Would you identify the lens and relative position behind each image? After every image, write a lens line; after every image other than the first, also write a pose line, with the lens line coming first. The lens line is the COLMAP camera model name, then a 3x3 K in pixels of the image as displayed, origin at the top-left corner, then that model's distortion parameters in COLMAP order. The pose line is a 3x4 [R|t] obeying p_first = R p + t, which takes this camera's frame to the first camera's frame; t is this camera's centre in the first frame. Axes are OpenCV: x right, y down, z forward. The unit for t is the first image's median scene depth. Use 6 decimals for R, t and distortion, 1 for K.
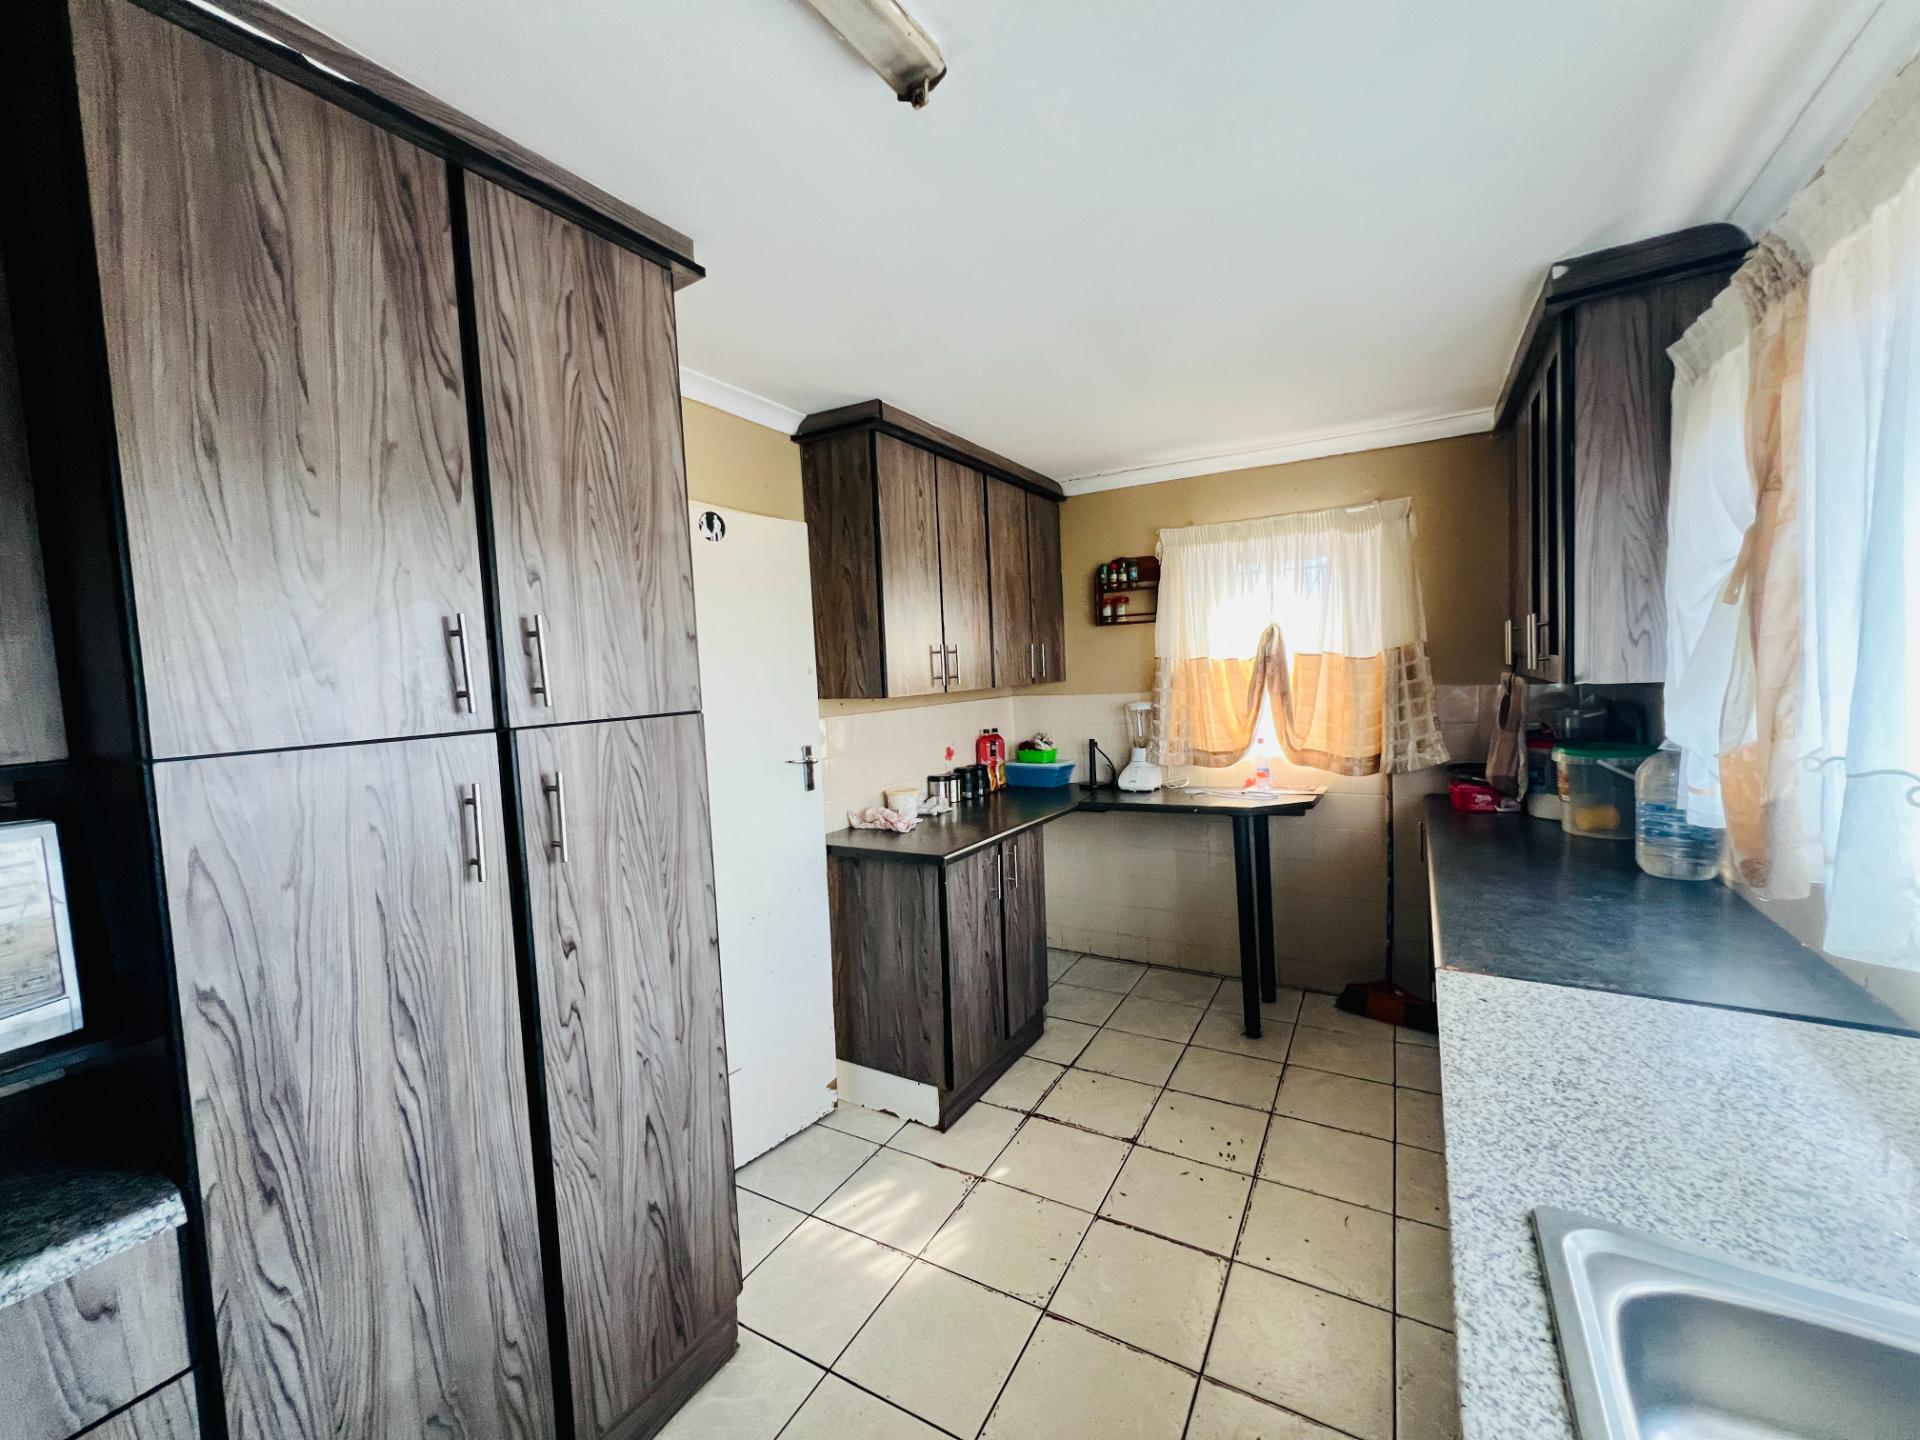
lens RADIAL K [[765.9, 0, 956.8], [0, 765.9, 721.4], [0, 0, 1]] dist [-0.002954, 0.000599]
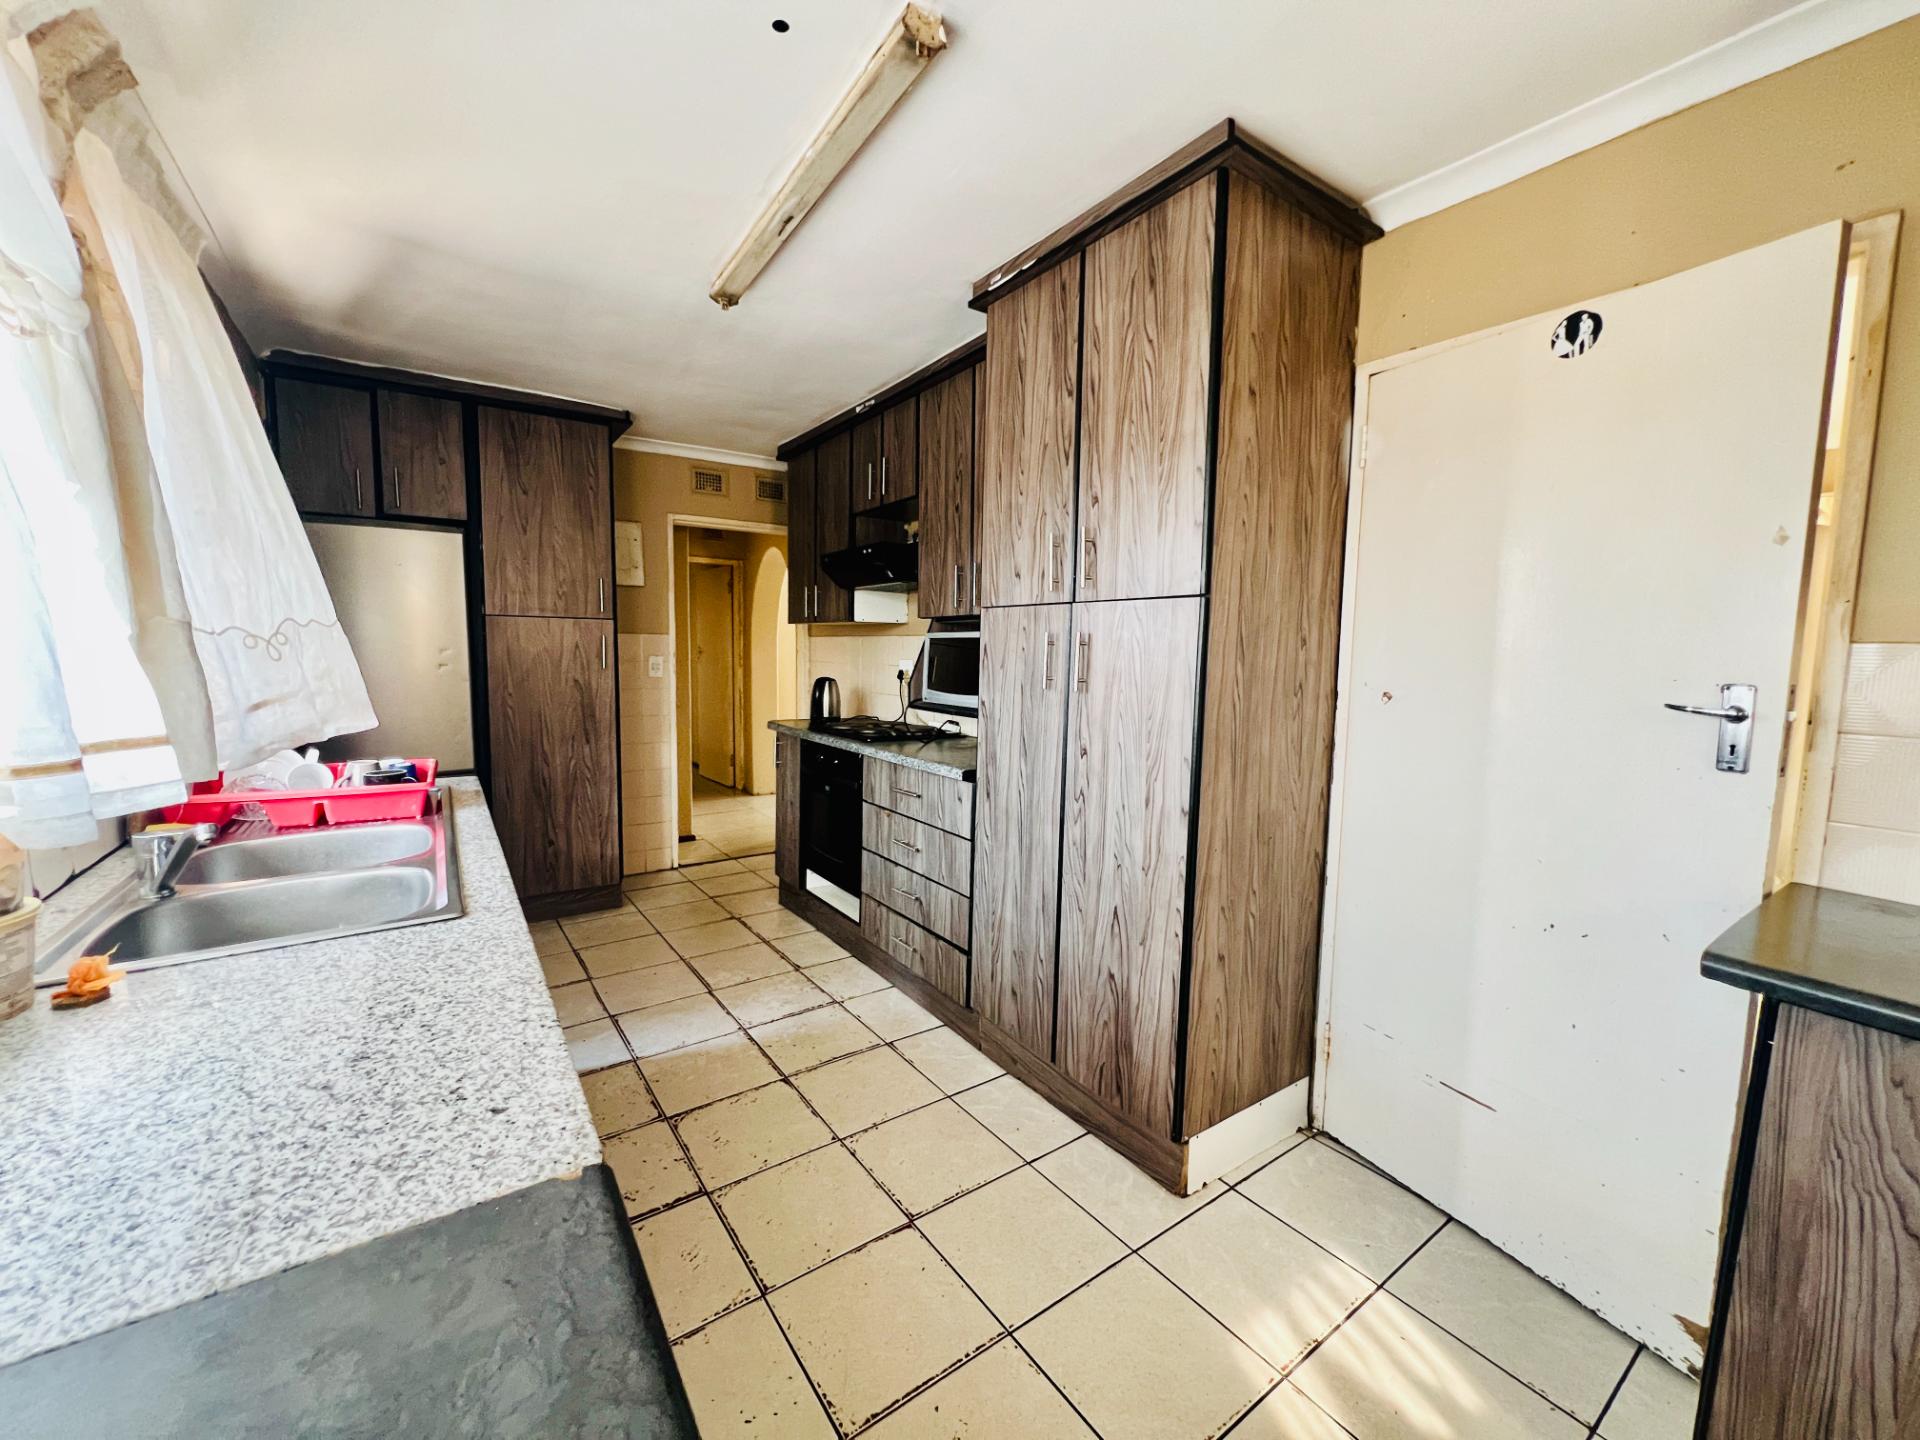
lens RADIAL K [[765.9, 0, 957.6], [0, 765.9, 719.1], [0, 0, 1]] dist [-0.002954, 0.000599]
pose [[-0.416921, 0.126369, -0.900115, 0.930675], [-0.059053, 0.984430, 0.165559, -0.000131], [0.907022, 0.122180, -0.402967, 1.370121]]
